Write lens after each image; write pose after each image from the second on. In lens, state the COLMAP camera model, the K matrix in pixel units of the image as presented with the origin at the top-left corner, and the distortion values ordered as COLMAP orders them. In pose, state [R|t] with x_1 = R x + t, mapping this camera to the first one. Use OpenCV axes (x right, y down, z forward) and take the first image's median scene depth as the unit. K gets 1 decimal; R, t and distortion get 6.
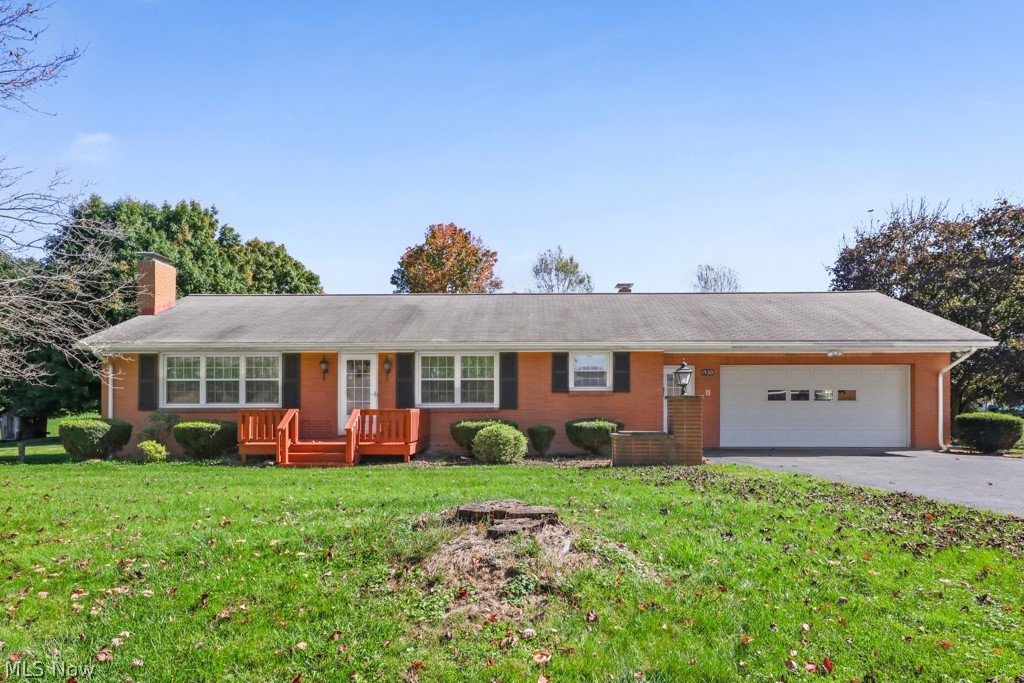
lens RADIAL K [[628.8, 0, 512.0], [0, 628.8, 341.5], [0, 0, 1]] dist [0.023046, 0.000132]
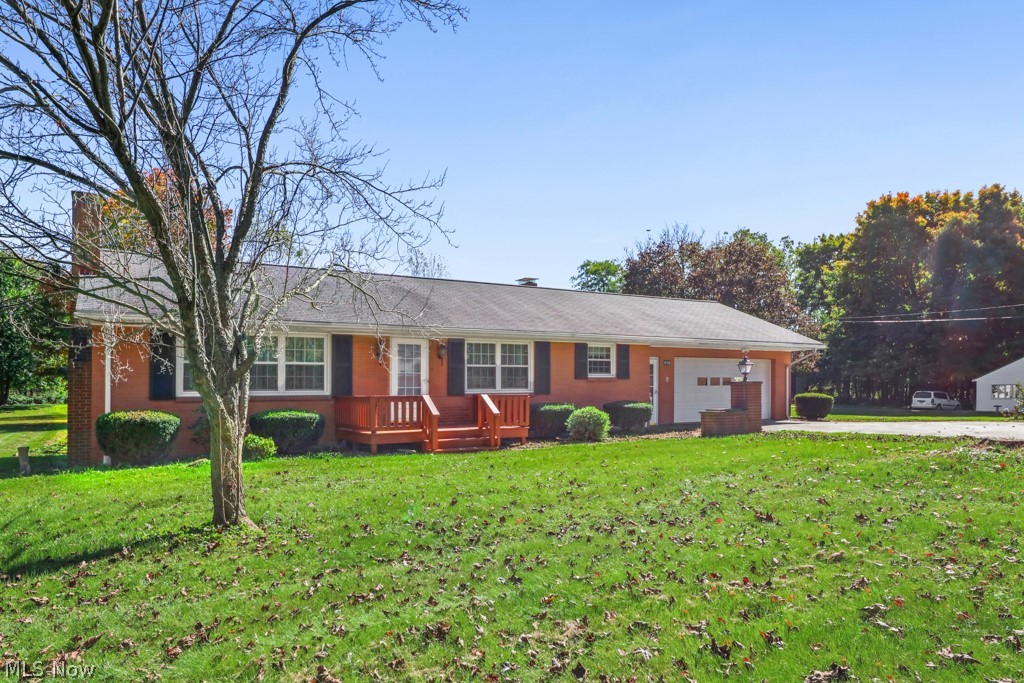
lens RADIAL K [[705.0, 0, 512.0], [0, 705.0, 341.5], [0, 0, 1]] dist [0.000466, 0.000060]
pose [[0.831686, 0.031825, 0.554333, -0.712064], [-0.047128, 0.998799, 0.013366, 0.003409], [-0.553242, -0.037241, 0.832188, 0.024576]]
